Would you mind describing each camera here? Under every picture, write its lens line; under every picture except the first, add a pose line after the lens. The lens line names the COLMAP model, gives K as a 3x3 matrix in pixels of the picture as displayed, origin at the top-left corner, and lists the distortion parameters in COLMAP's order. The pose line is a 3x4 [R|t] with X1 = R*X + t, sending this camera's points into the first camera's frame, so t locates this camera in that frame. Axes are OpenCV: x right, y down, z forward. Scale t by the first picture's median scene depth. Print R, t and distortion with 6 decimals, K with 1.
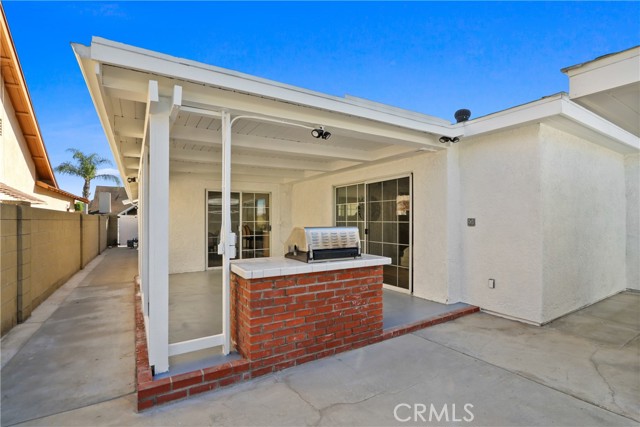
lens RADIAL K [[296.2, 0, 320.0], [0, 296.2, 213.5], [0, 0, 1]] dist [-0.010615, -0.000243]
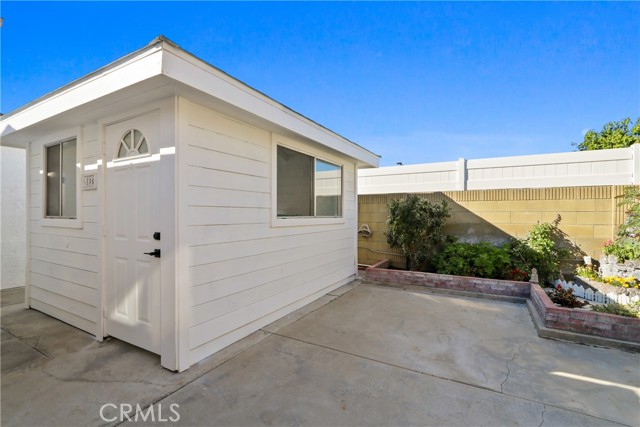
lens RADIAL K [[296.2, 0, 320.0], [0, 296.2, 213.5], [0, 0, 1]] dist [-0.010615, -0.000243]
pose [[-0.477084, -0.004858, 0.878844, -0.138875], [-0.010491, 0.999945, -0.000168, 0.026519], [-0.878795, -0.009300, -0.477108, 0.814596]]
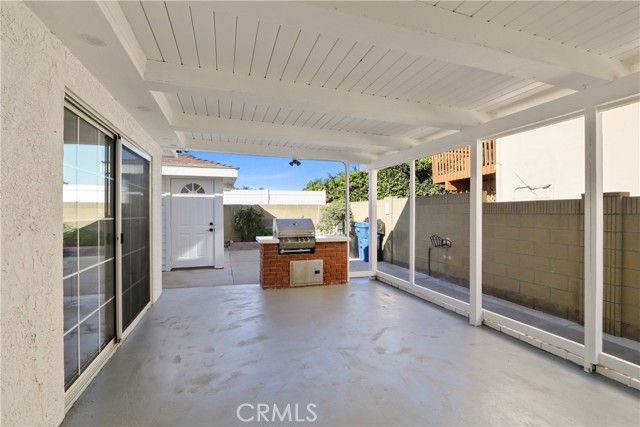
lens RADIAL K [[296.2, 0, 320.0], [0, 296.2, 213.5], [0, 0, 1]] dist [-0.010615, -0.000243]
pose [[-0.971002, -0.001126, 0.239070, -0.540768], [-0.003482, 0.999949, -0.009429, 0.031105], [-0.239048, -0.009988, -0.970957, 2.673211]]
